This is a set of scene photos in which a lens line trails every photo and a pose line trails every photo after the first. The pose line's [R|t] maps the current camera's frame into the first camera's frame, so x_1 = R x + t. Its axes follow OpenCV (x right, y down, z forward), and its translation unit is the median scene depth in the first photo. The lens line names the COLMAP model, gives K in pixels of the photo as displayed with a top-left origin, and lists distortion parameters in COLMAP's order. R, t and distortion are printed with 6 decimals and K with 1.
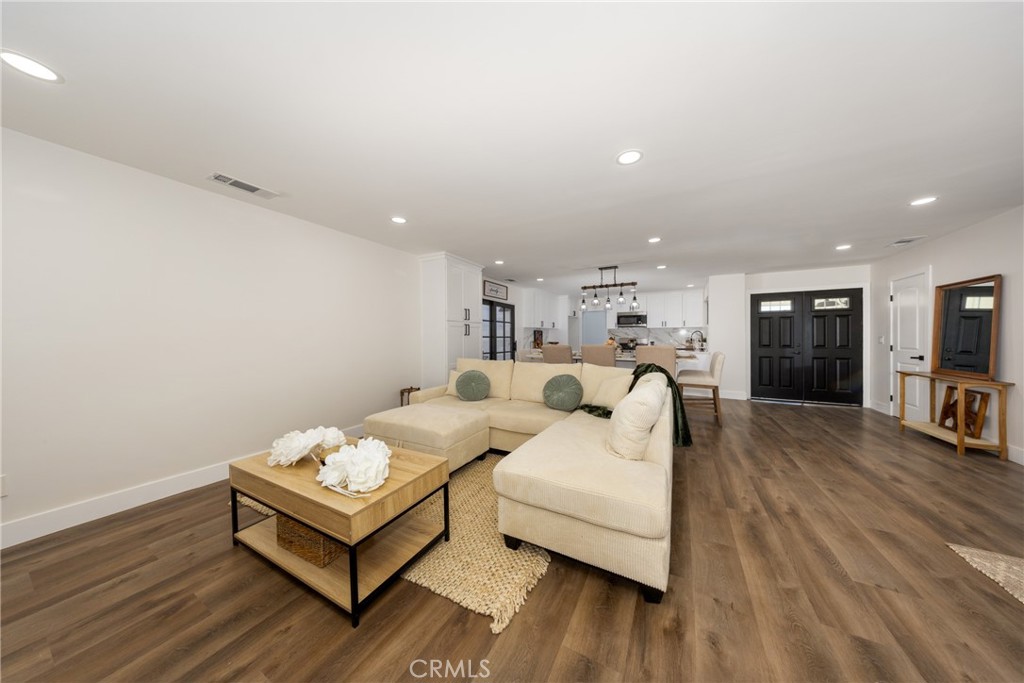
lens RADIAL K [[295.9, 0, 508.1], [0, 295.9, 335.4], [0, 0, 1]] dist [-0.002792, 0.000040]
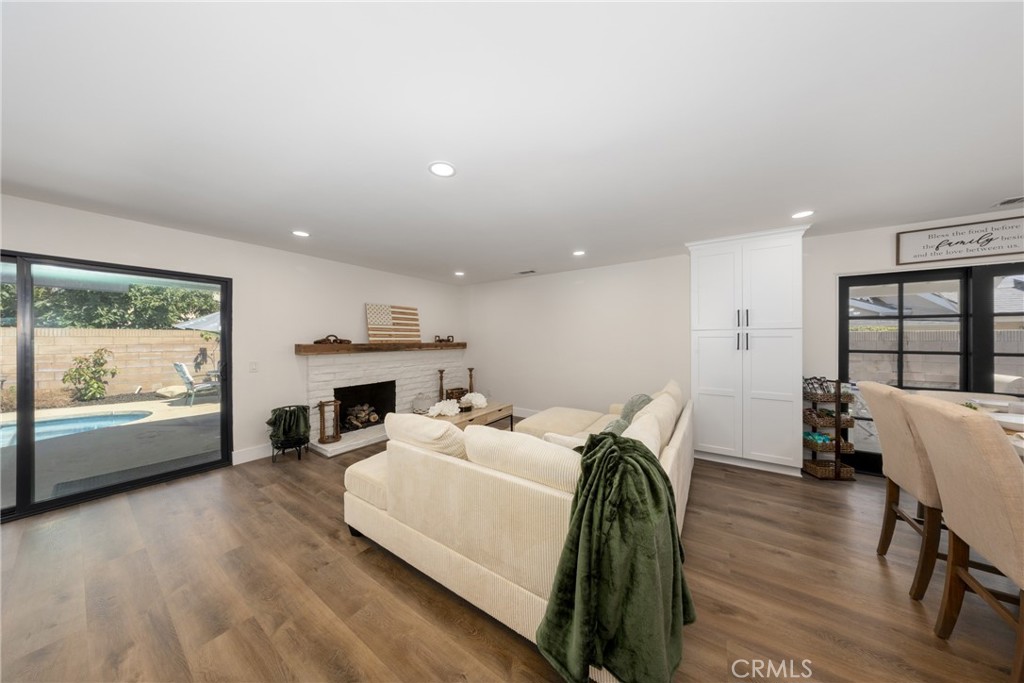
lens RADIAL K [[295.9, 0, 511.0], [0, 295.9, 338.1], [0, 0, 1]] dist [-0.002792, 0.000040]
pose [[-0.064658, -0.003786, -0.997900, 1.636464], [0.009040, 0.999950, -0.004380, -0.082263], [0.997867, -0.009304, -0.064621, 1.588821]]
